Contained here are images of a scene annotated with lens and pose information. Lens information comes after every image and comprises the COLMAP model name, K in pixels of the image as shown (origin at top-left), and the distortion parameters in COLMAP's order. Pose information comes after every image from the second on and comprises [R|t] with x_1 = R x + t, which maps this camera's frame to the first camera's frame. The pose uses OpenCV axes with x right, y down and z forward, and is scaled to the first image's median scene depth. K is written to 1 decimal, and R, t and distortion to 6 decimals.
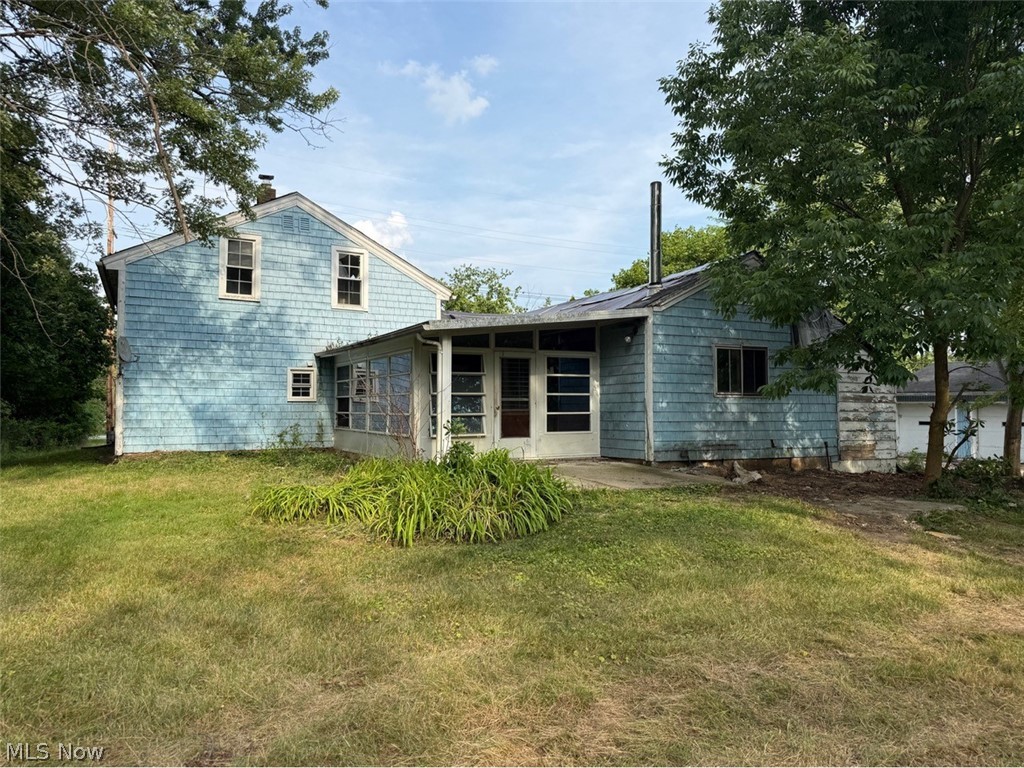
lens RADIAL K [[710.0, 0, 509.1], [0, 710.0, 382.4], [0, 0, 1]] dist [0.130965, -0.204616]
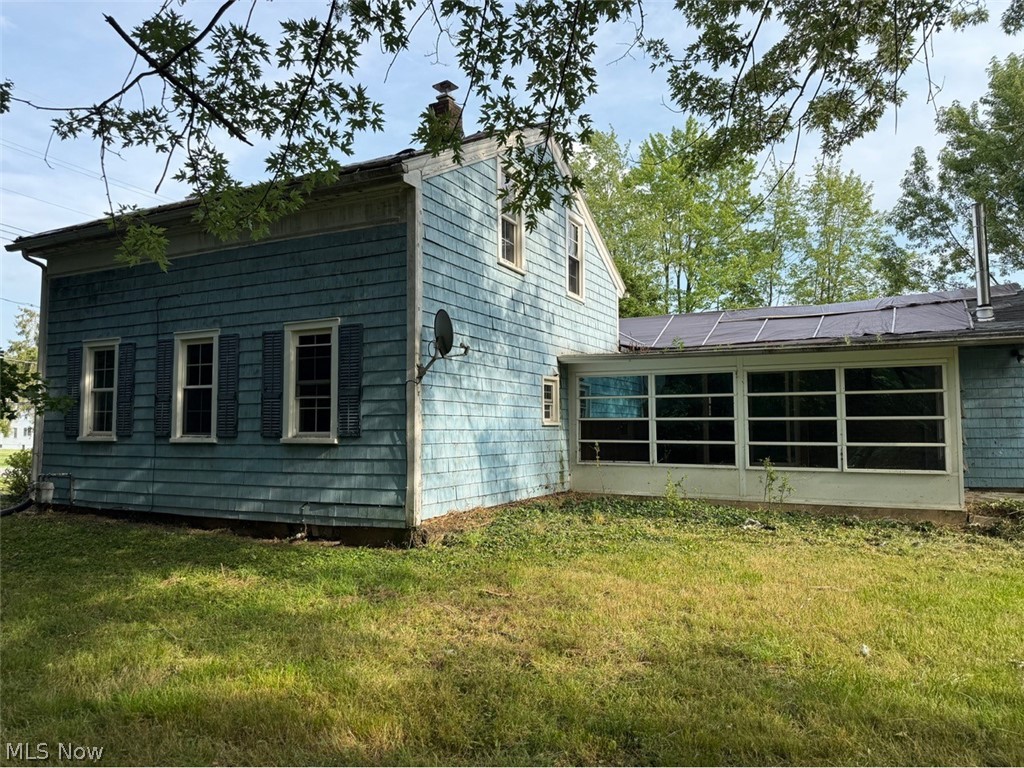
lens RADIAL K [[710.0, 0, 509.1], [0, 710.0, 382.4], [0, 0, 1]] dist [0.130965, -0.204616]
pose [[0.813374, 0.034394, 0.580723, -0.740643], [-0.017679, 0.999251, -0.034419, 0.009566], [-0.581472, 0.017729, 0.813373, 0.482573]]
